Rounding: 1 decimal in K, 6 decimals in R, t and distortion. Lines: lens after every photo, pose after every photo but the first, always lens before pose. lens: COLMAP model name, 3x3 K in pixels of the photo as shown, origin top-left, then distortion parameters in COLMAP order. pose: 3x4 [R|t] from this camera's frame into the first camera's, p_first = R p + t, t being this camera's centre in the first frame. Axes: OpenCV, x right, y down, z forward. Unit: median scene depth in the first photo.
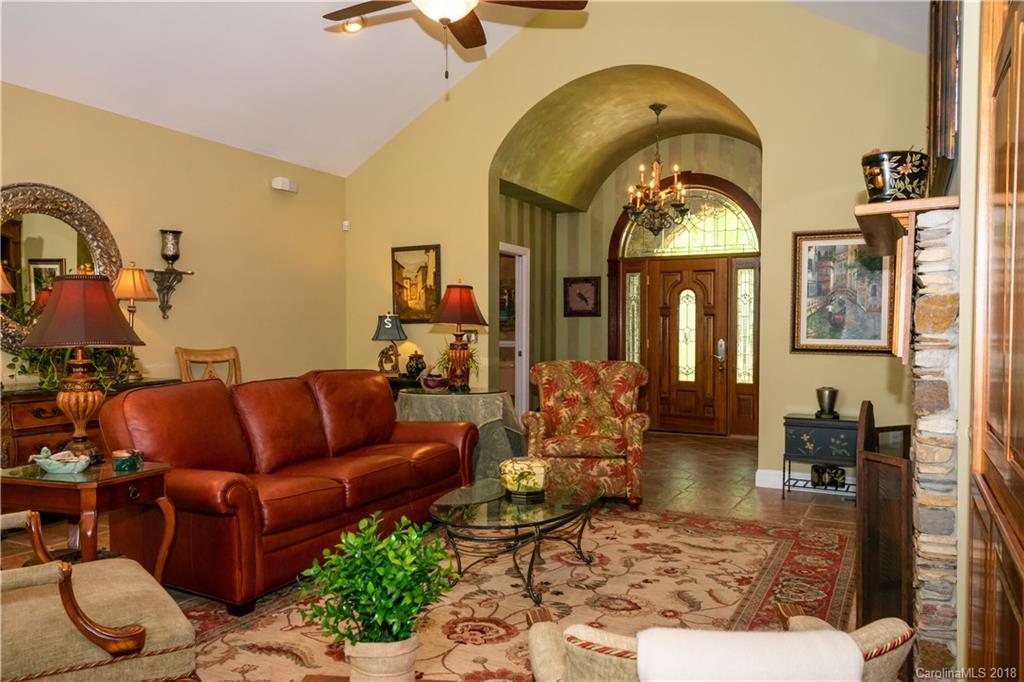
lens RADIAL K [[749.2, 0, 510.6], [0, 749.2, 344.9], [0, 0, 1]] dist [0.014024, 0.001027]
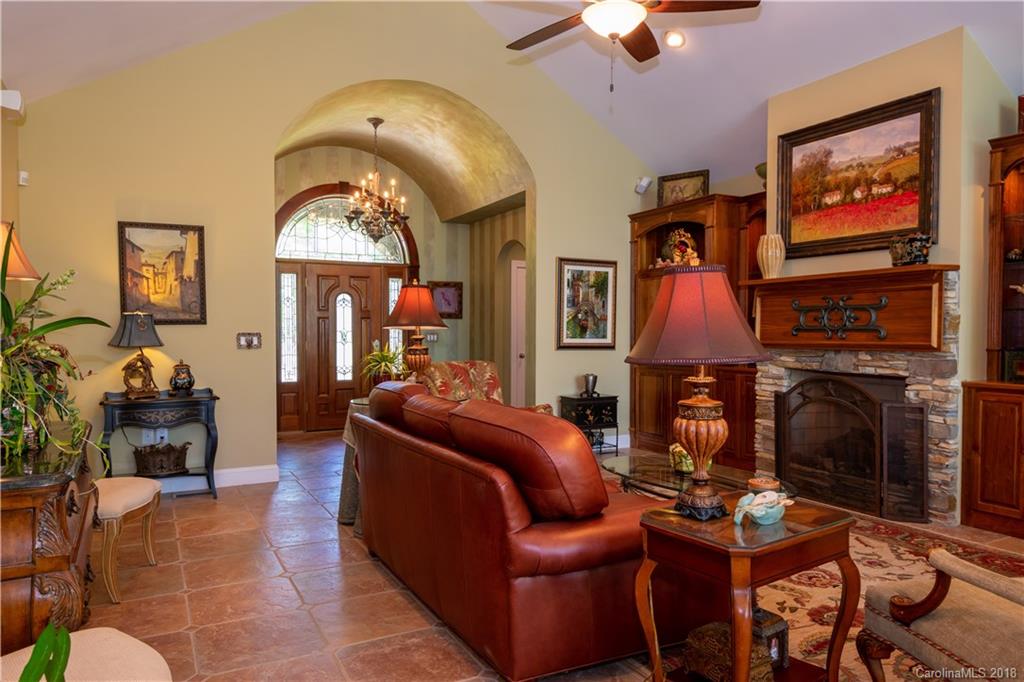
lens RADIAL K [[680.6, 0, 510.7], [0, 680.6, 338.1], [0, 0, 1]] dist [0.004047, 0.000161]
pose [[0.557977, -0.010812, 0.829786, -0.636483], [0.017305, 0.999849, 0.001391, -0.012041], [-0.829676, 0.013583, 0.558080, 0.397960]]
